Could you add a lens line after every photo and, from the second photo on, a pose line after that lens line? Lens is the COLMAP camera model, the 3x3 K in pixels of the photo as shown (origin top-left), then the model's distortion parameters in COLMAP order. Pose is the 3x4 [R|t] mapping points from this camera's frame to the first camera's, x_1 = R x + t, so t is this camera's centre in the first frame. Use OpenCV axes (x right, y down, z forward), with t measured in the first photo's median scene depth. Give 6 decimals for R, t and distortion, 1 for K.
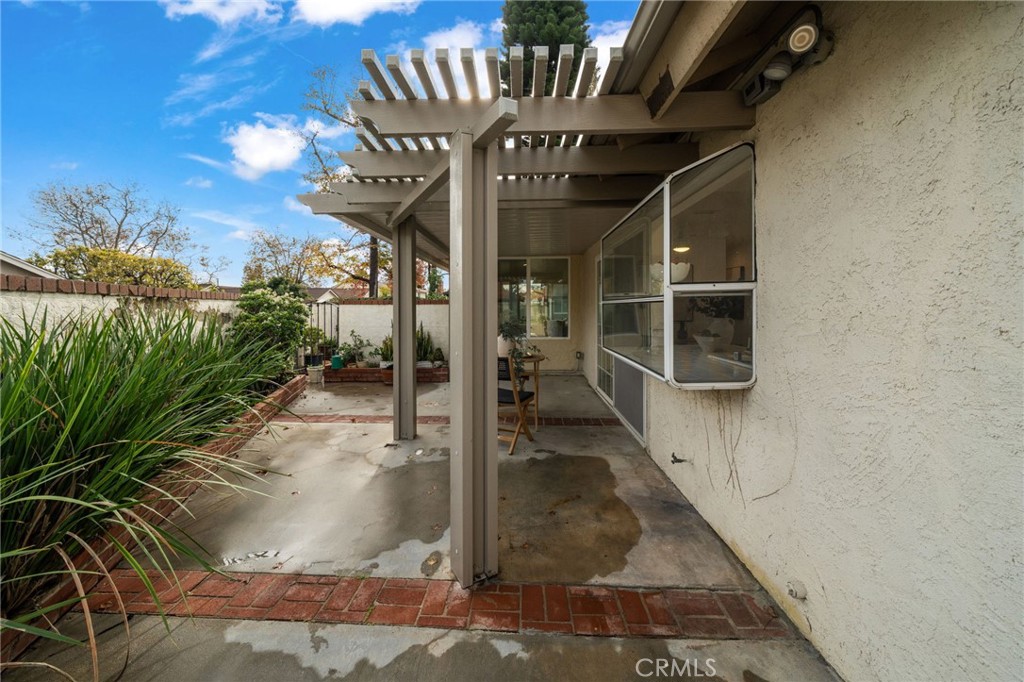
lens RADIAL K [[401.3, 0, 506.8], [0, 401.3, 319.5], [0, 0, 1]] dist [0.001401, 0.000308]
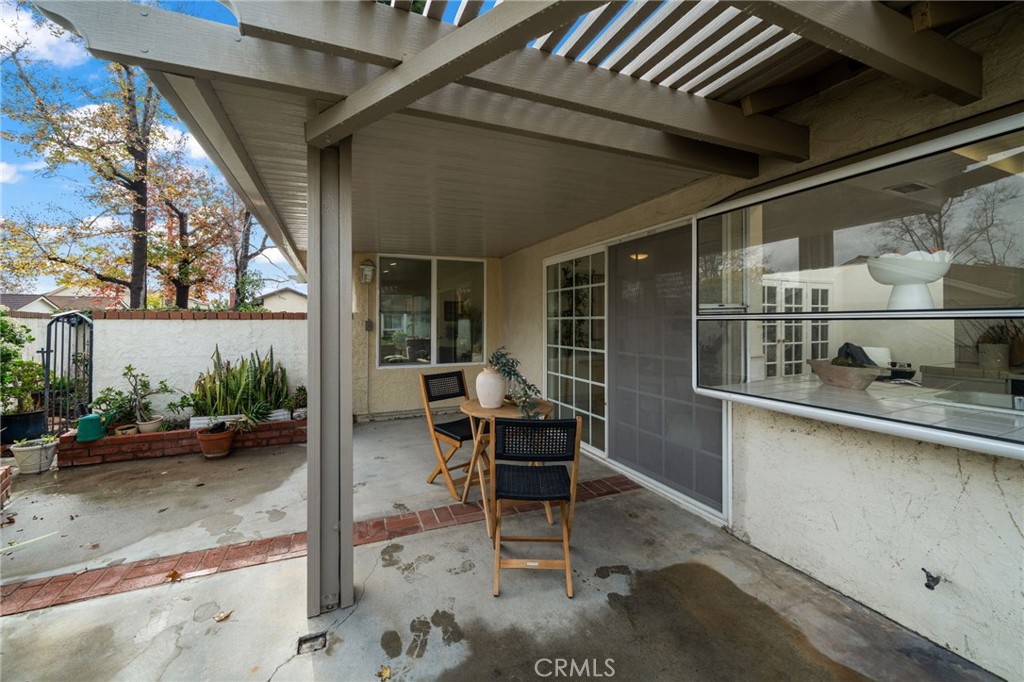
lens RADIAL K [[408.9, 0, 508.5], [0, 408.9, 326.3], [0, 0, 1]] dist [0.000155, 0.000332]
pose [[0.904014, -0.003041, 0.427492, -0.152308], [0.013228, 0.999695, -0.020862, -0.008893], [-0.427298, 0.024514, 0.903778, 0.266851]]
